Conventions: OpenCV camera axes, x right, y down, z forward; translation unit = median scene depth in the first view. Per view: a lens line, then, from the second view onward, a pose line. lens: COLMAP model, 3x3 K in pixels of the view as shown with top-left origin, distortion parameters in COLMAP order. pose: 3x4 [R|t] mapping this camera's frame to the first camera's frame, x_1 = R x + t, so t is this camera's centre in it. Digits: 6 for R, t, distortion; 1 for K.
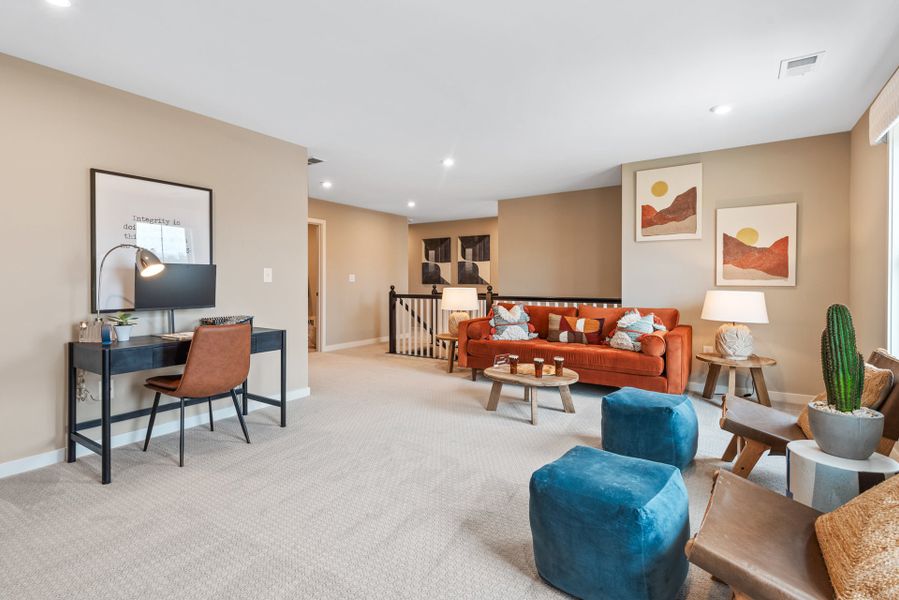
lens RADIAL K [[441.0, 0, 448.8], [0, 441.0, 285.3], [0, 0, 1]] dist [0.001580, -0.000205]
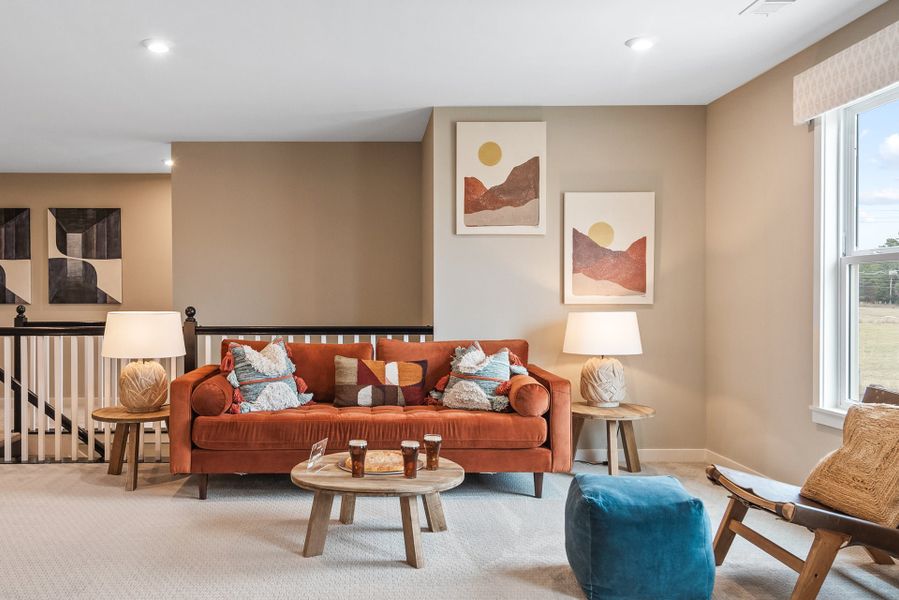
lens RADIAL K [[726.4, 0, 397.8], [0, 726.4, 299.9], [0, 0, 1]] dist [0.019526, -0.003157]
pose [[0.822062, -0.002398, 0.569392, -0.234272], [0.006076, 0.999971, -0.004560, -0.002205], [-0.569365, 0.007208, 0.822053, 0.207864]]
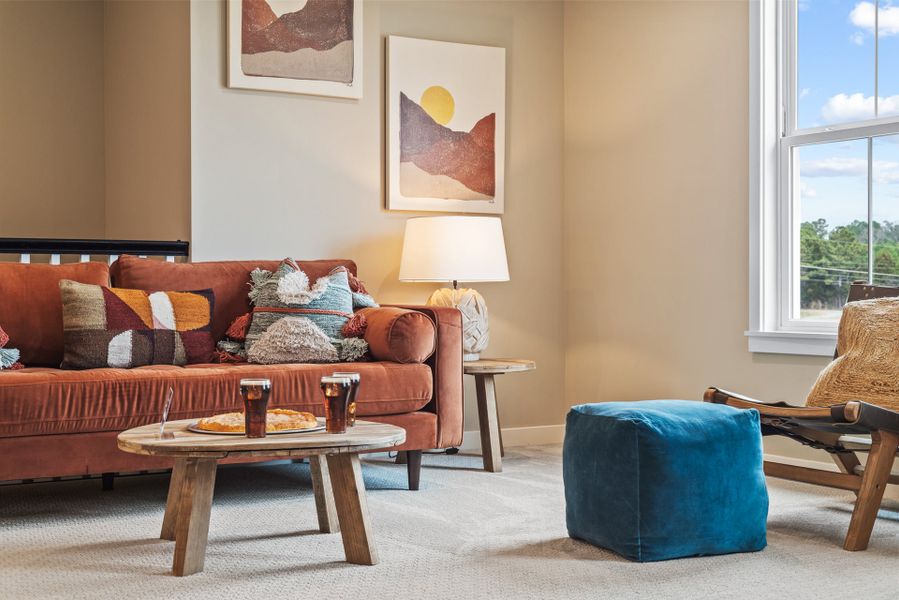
lens RADIAL K [[1266.3, 0, 486.7], [0, 1266.3, 285.7], [0, 0, 1]] dist [0.030786, 0.029802]
pose [[0.415716, -0.004533, 0.909483, -0.471181], [0.012658, 0.999920, -0.000802, 0.074023], [-0.909407, 0.011846, 0.415740, 0.366976]]
